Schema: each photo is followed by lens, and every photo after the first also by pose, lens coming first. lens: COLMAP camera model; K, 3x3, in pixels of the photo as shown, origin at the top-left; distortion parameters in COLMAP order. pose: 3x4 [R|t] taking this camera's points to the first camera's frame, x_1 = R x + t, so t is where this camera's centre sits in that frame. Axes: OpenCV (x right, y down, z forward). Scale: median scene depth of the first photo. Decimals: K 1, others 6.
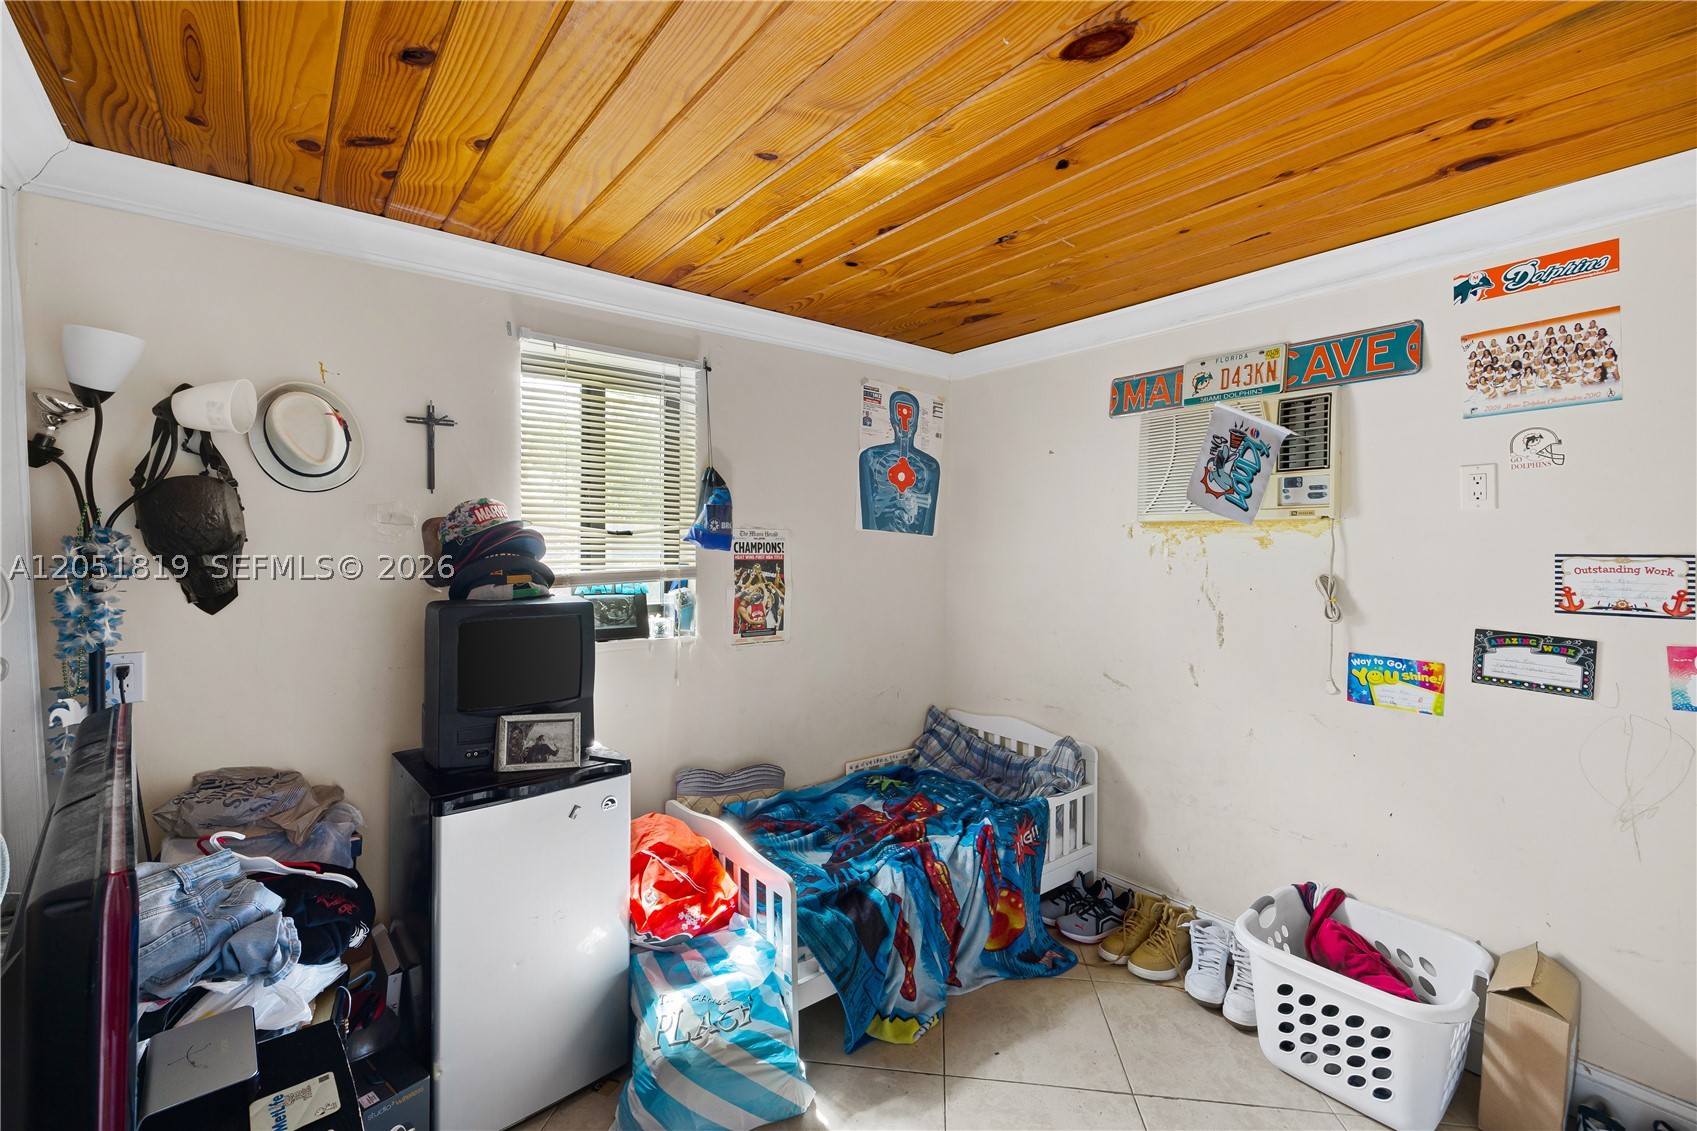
lens RADIAL K [[701.6, 0, 858.5], [0, 701.6, 549.6], [0, 0, 1]] dist [-0.002628, -0.000277]
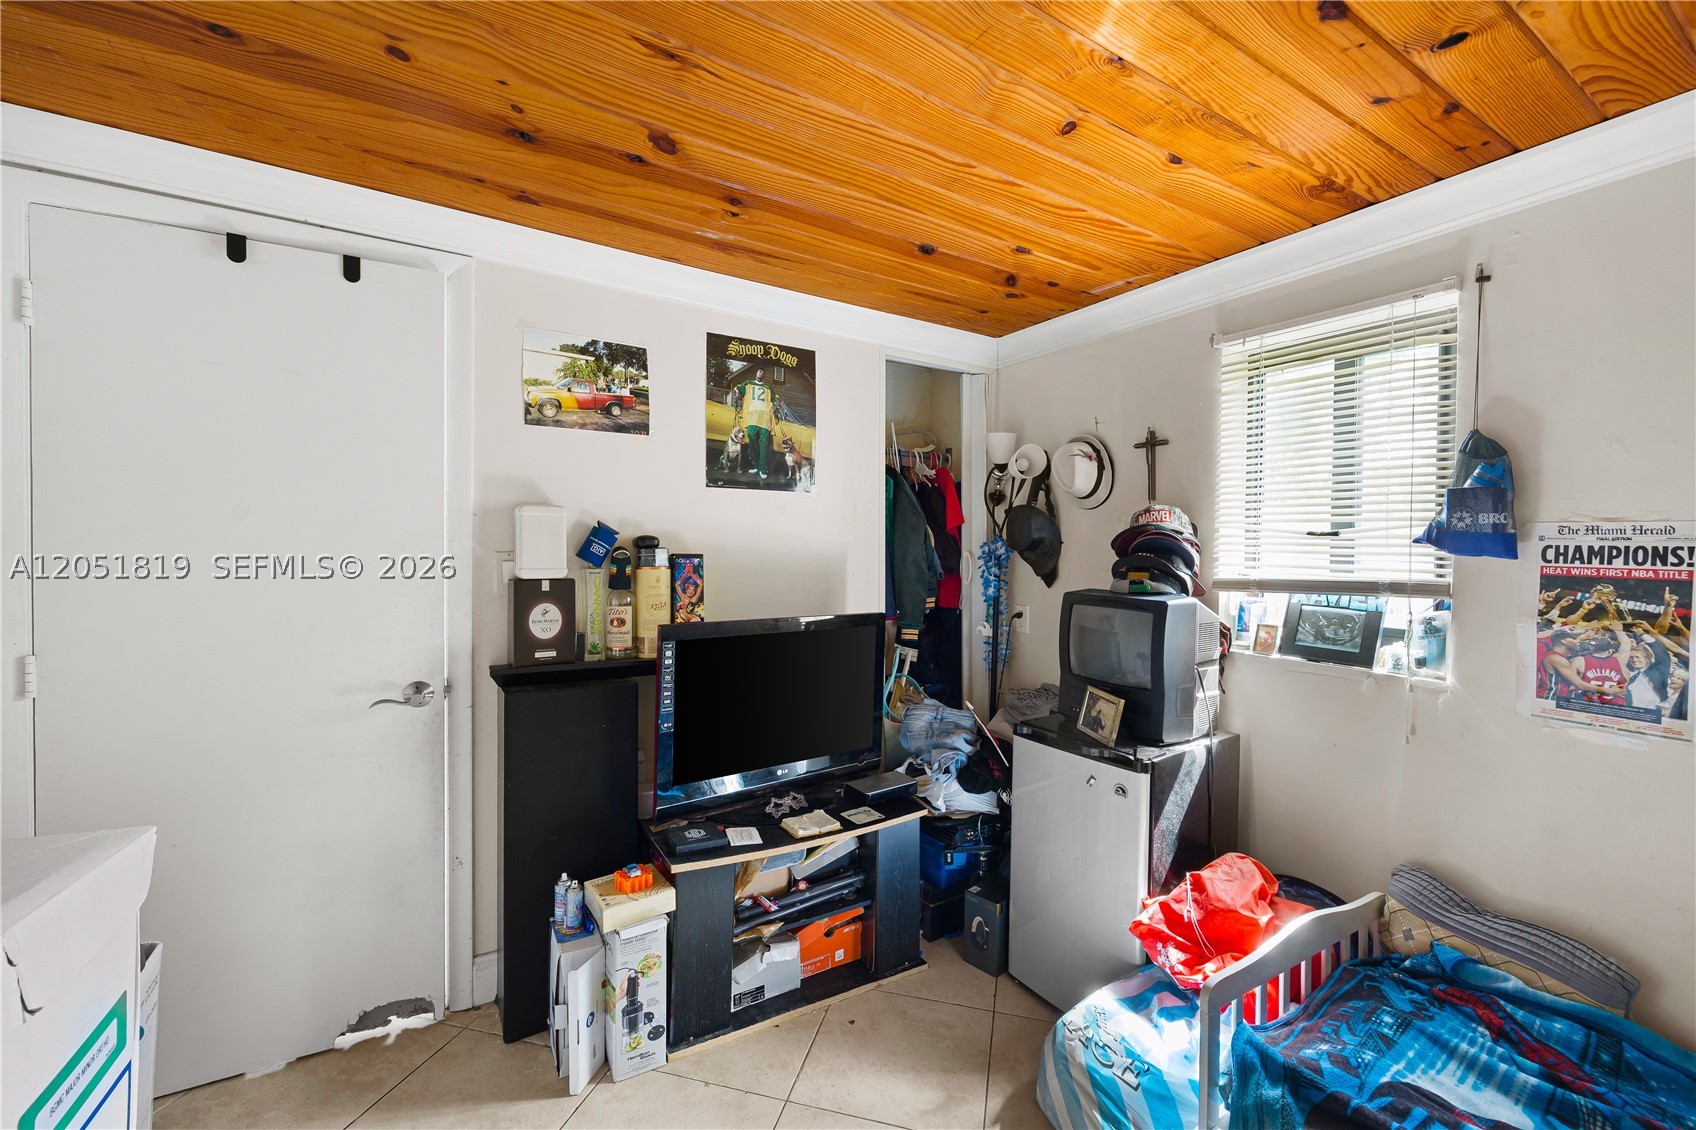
lens RADIAL K [[701.2, 0, 856.2], [0, 701.2, 559.9], [0, 0, 1]] dist [-0.002628, -0.000277]
pose [[-0.134446, 0.016192, -0.990789, 0.492523], [-0.021655, 0.999580, 0.019275, 0.003028], [0.990684, 0.024047, -0.134038, 0.498669]]
